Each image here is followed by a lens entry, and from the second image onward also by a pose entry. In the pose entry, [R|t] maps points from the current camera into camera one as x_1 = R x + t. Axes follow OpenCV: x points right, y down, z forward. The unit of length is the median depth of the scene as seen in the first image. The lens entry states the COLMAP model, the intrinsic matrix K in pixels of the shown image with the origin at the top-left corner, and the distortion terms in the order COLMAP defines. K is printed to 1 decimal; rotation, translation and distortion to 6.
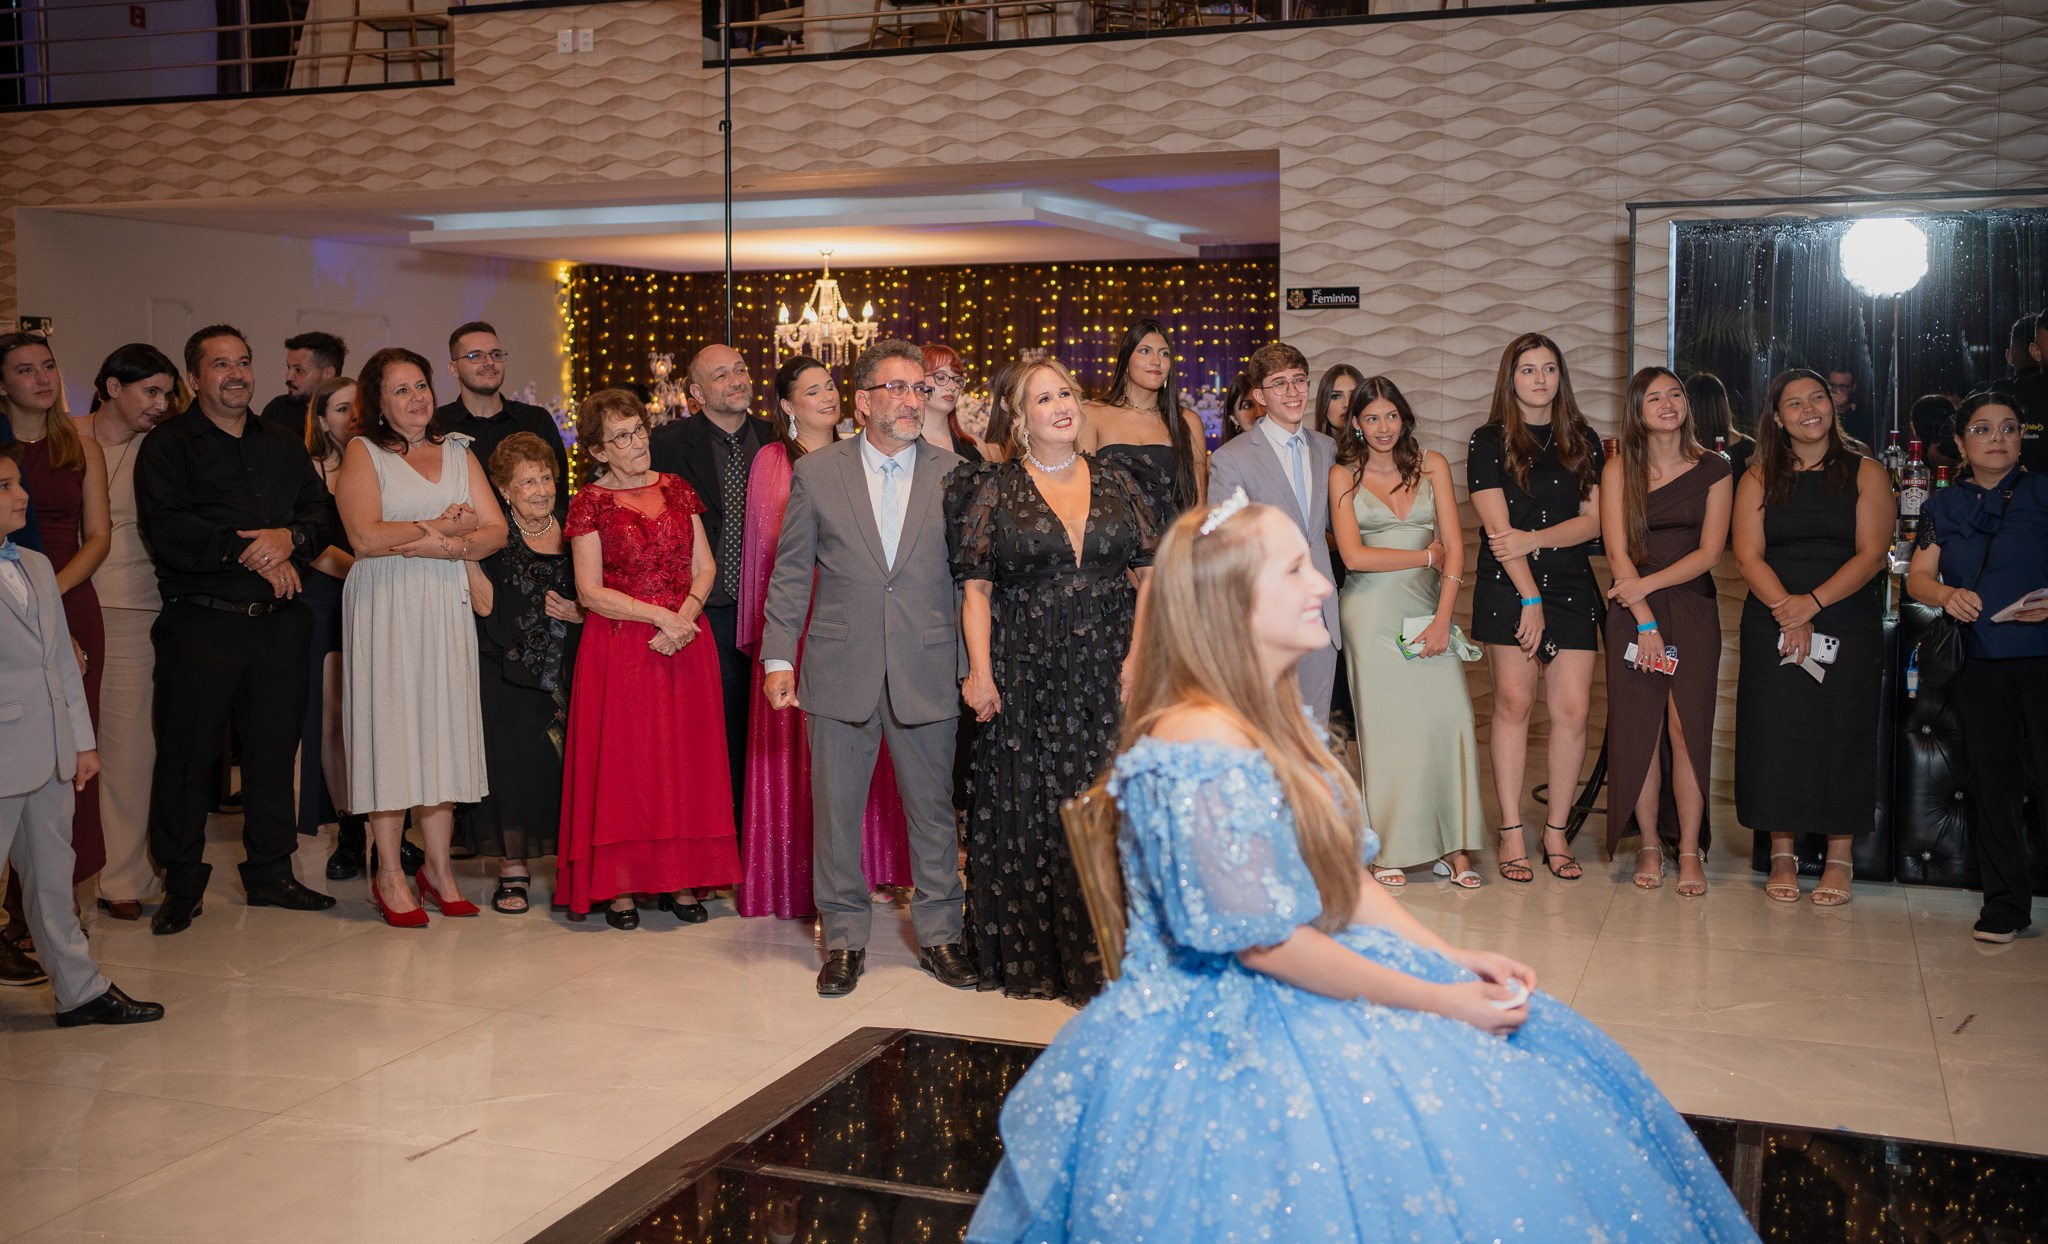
lens RADIAL K [[2130.6, 0, 991.6], [0, 2130.6, 537.4], [0, 0, 1]] dist [-0.030537, 0.145124]
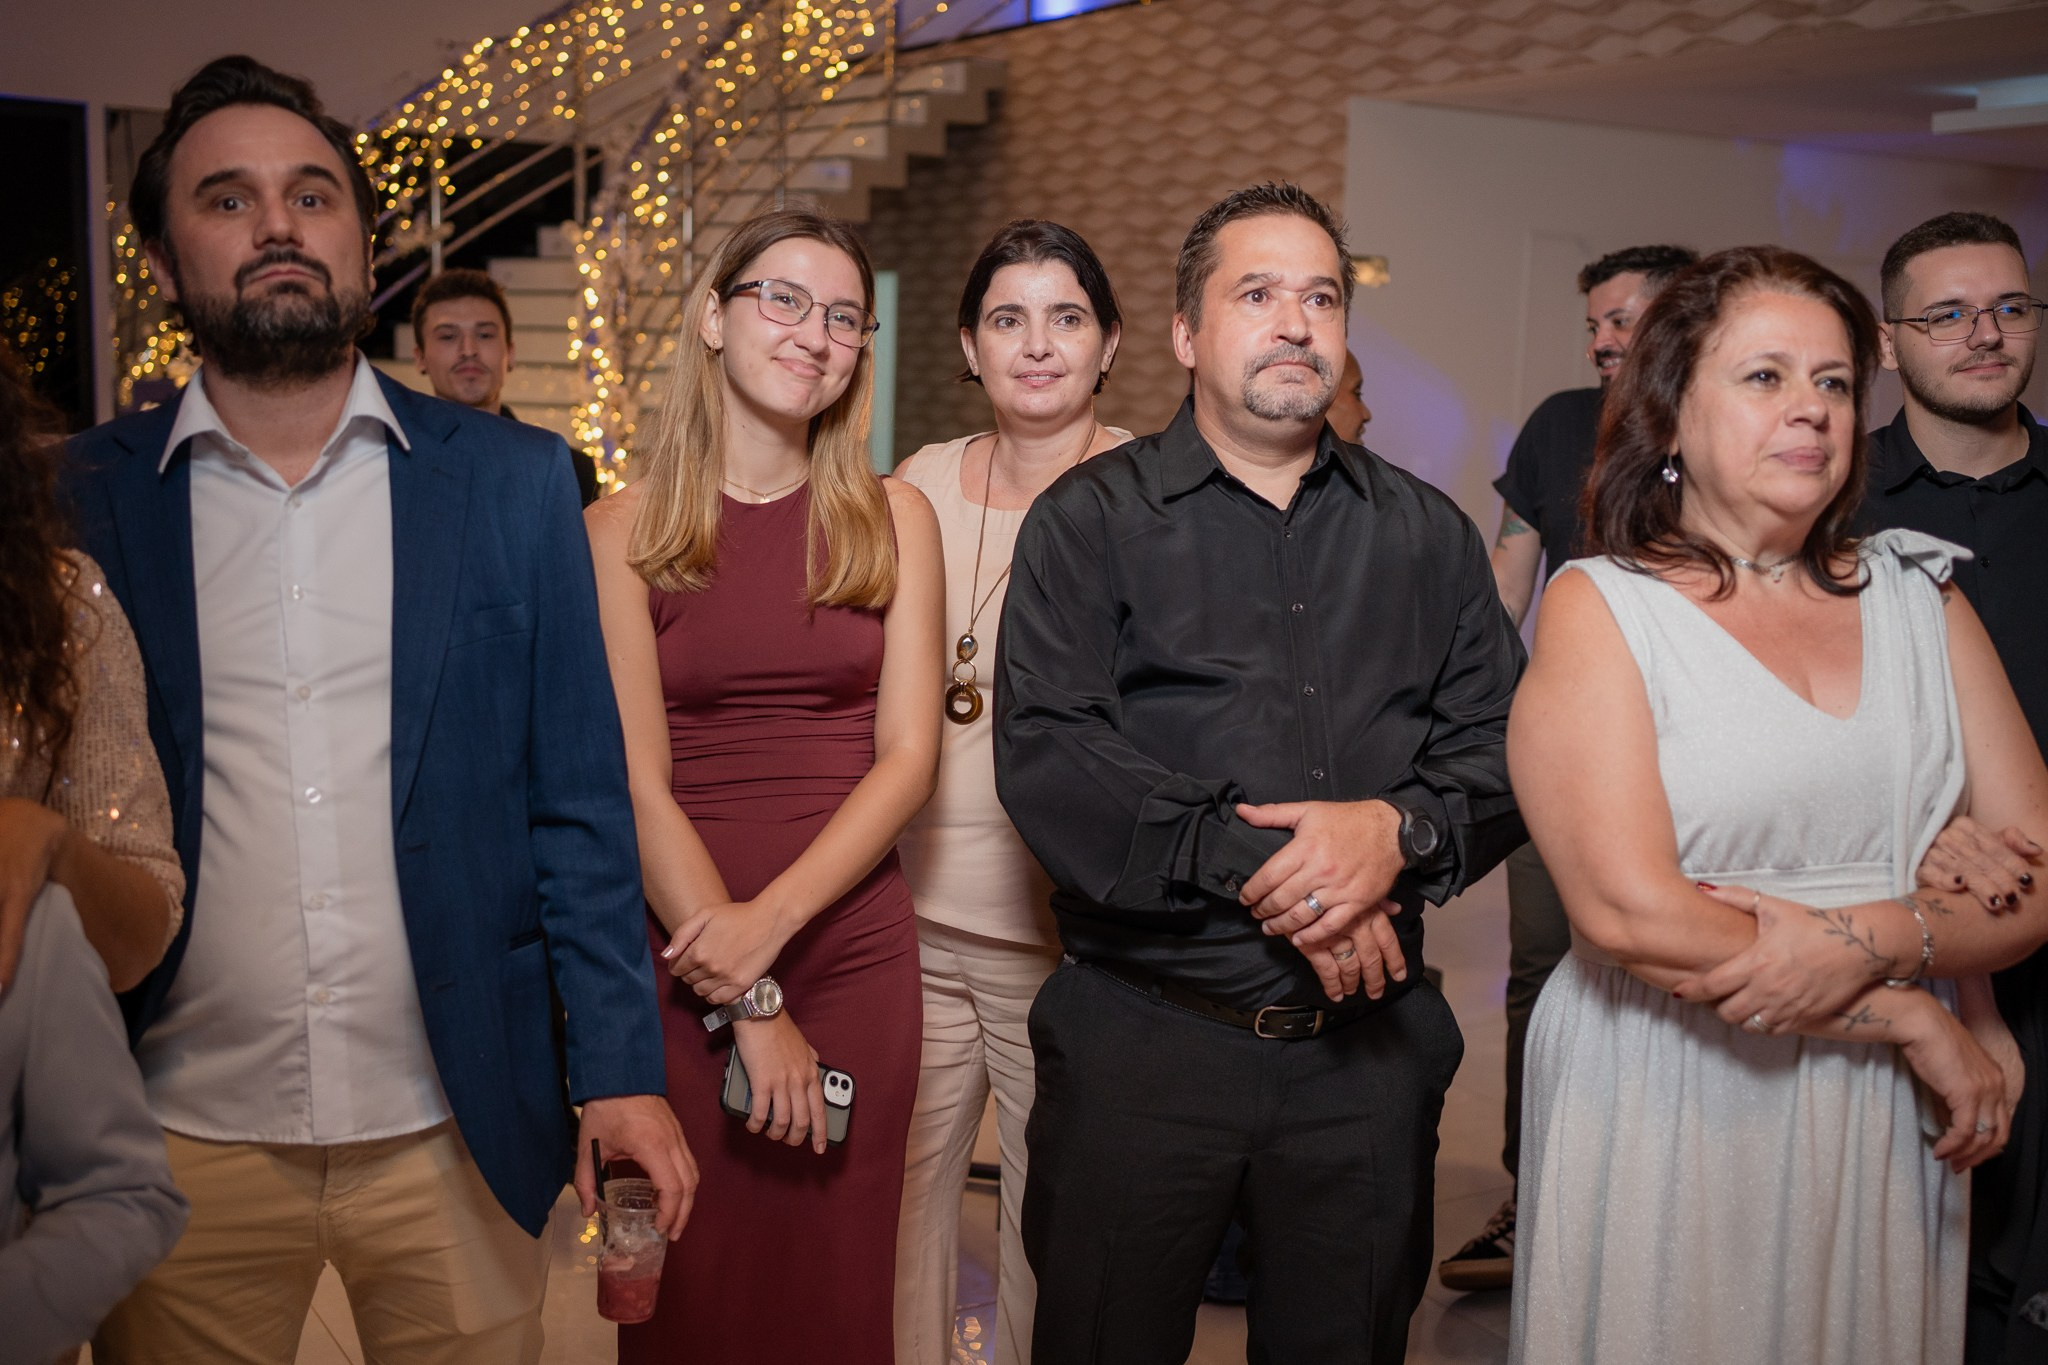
lens RADIAL K [[2211.1, 0, 1018.2], [0, 2211.1, 675.0], [0, 0, 1]] dist [-0.025244, 0.135777]
pose [[0.791387, 0.114066, -0.600579, -0.097602], [-0.073241, 0.993053, 0.092097, -0.028568], [0.606912, -0.028897, 0.794244, 0.395953]]
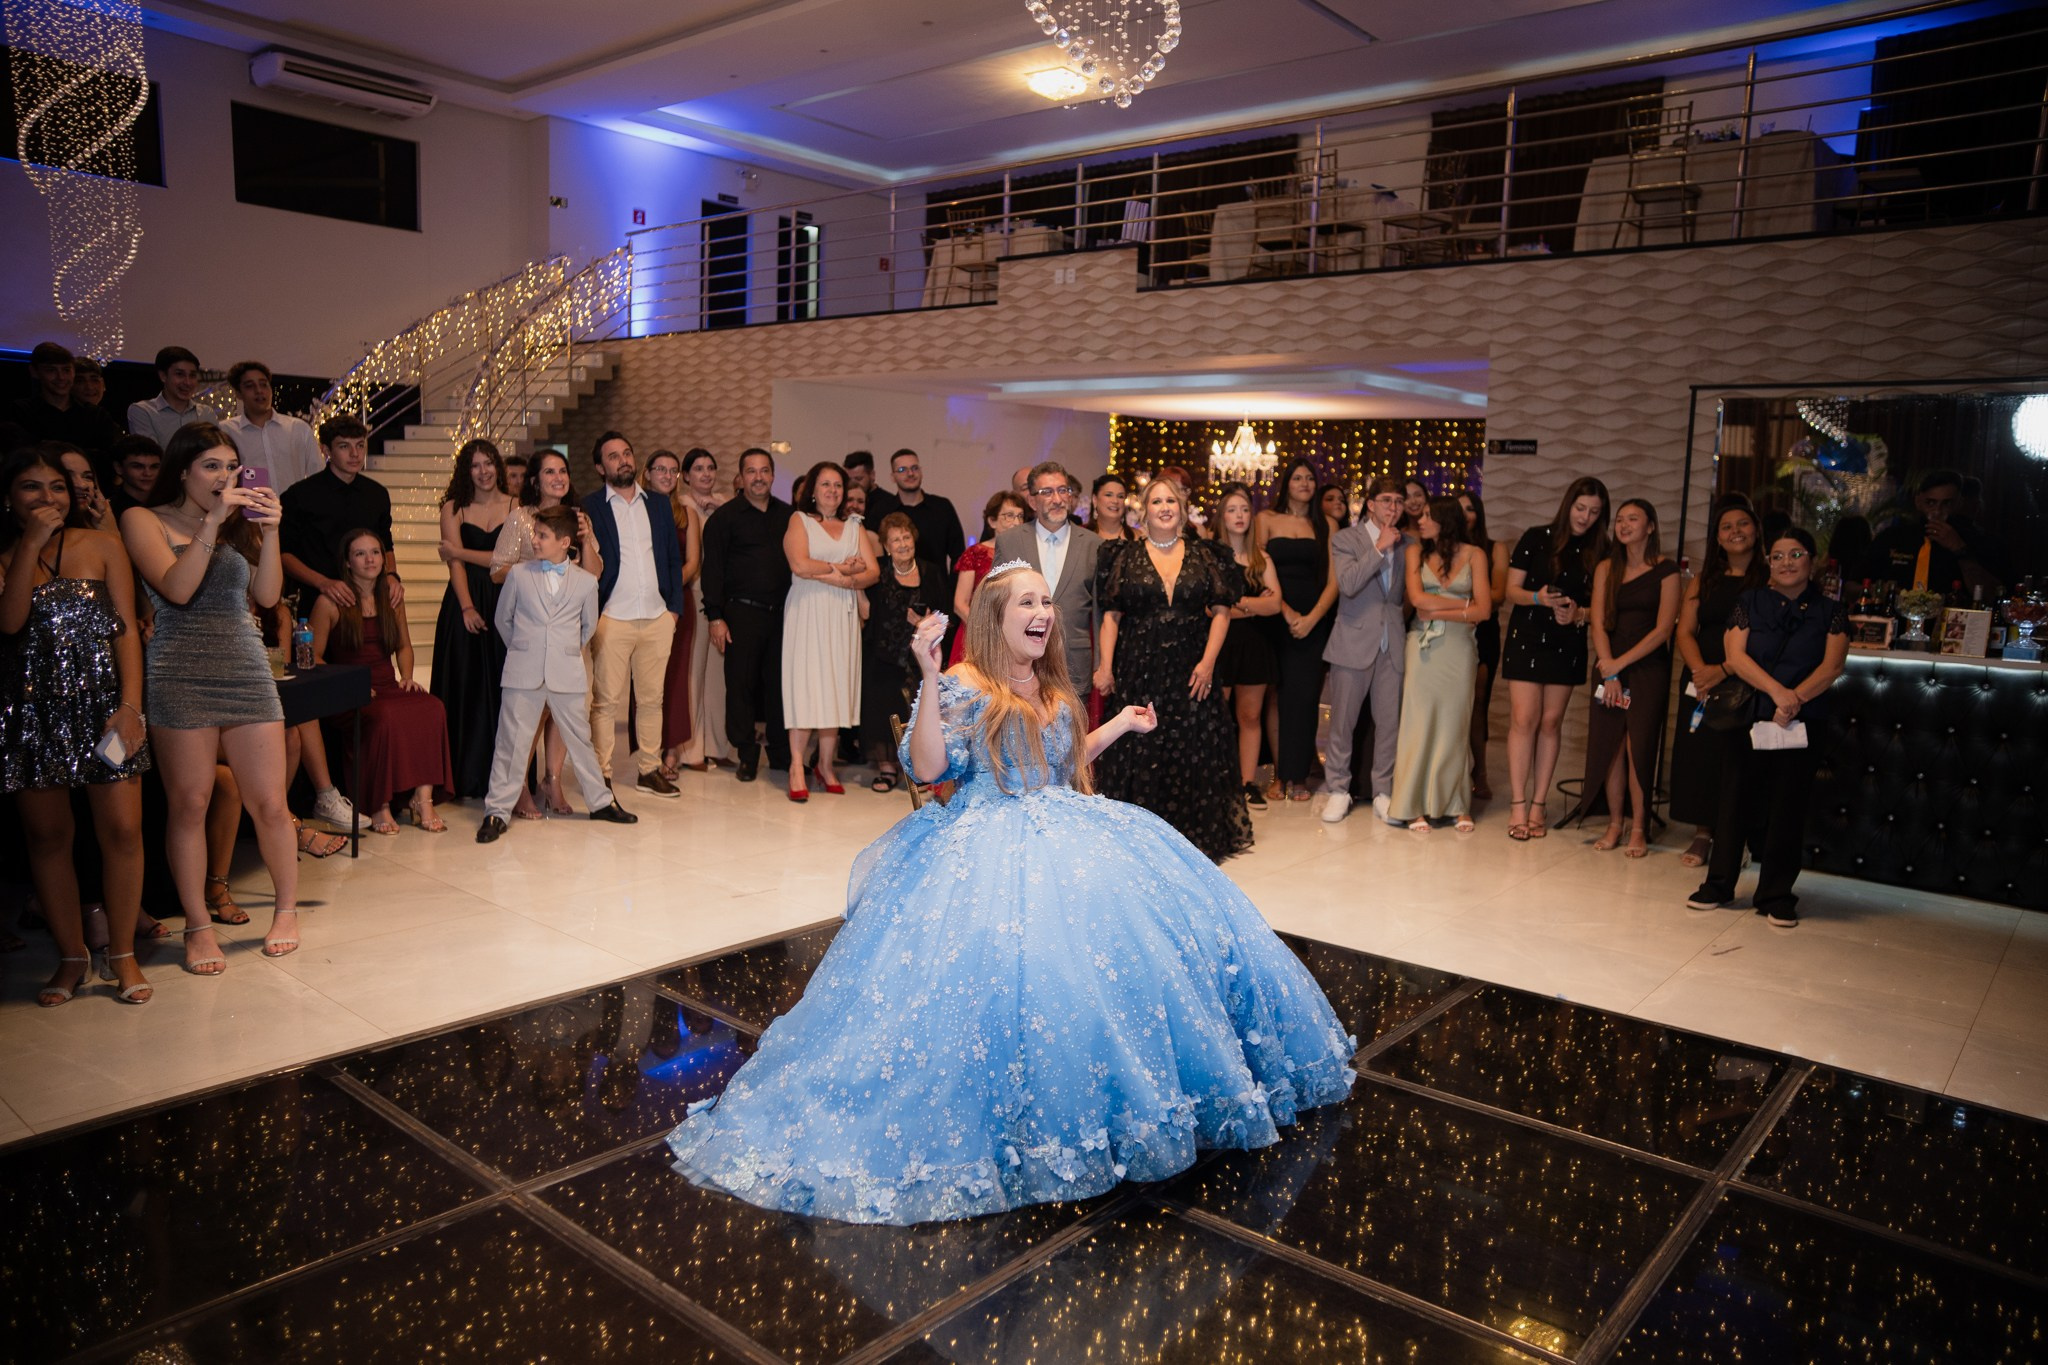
lens RADIAL K [[1401.1, 0, 1018.1], [0, 1401.1, 686.8], [0, 0, 1]] dist [-0.105605, 0.119726]
pose [[0.941222, 0.076341, -0.329049, 0.141591], [-0.054437, 0.995675, 0.075288, -0.000361], [0.333373, -0.052950, 0.941307, -0.022135]]
